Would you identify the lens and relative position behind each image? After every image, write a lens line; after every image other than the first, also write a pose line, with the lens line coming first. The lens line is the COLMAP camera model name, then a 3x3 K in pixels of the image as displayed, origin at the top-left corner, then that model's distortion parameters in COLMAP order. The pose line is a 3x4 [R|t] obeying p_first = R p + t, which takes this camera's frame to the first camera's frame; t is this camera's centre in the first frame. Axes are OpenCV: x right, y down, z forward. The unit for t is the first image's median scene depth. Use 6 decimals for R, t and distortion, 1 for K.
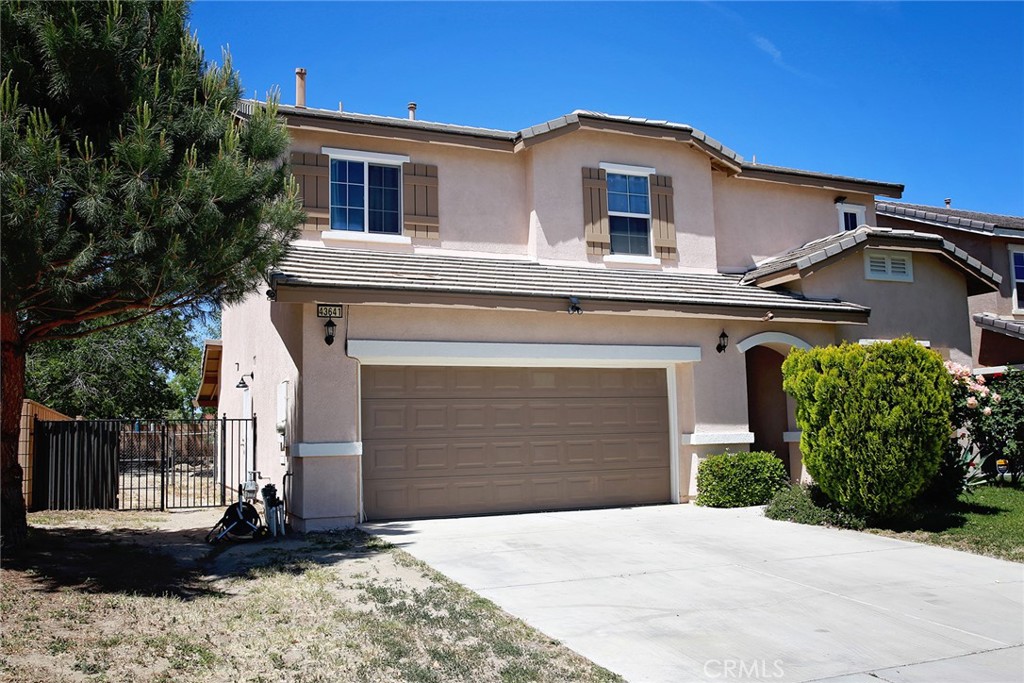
lens RADIAL K [[822.0, 0, 486.7], [0, 822.0, 345.9], [0, 0, 1]] dist [-0.109230, 0.118174]
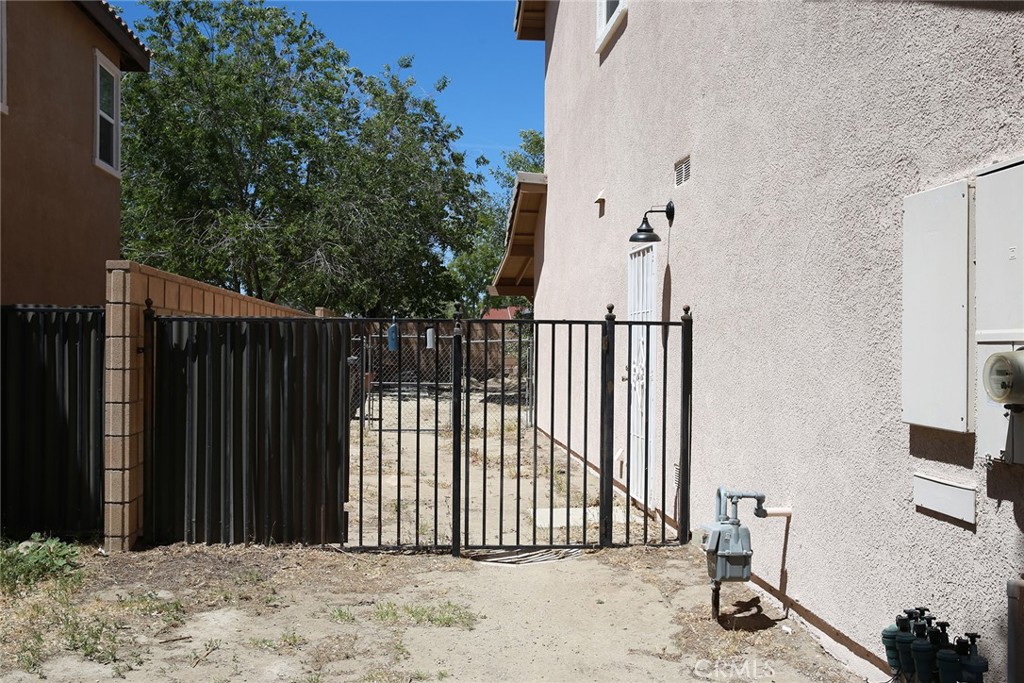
lens RADIAL K [[978.7, 0, 512.0], [0, 978.7, 341.5], [0, 0, 1]] dist [-0.006034, -0.003263]
pose [[0.954705, 0.031619, -0.295869, -0.233343], [0.001988, 0.993638, 0.112604, 0.048406], [0.297547, -0.108092, 0.948568, 0.557537]]
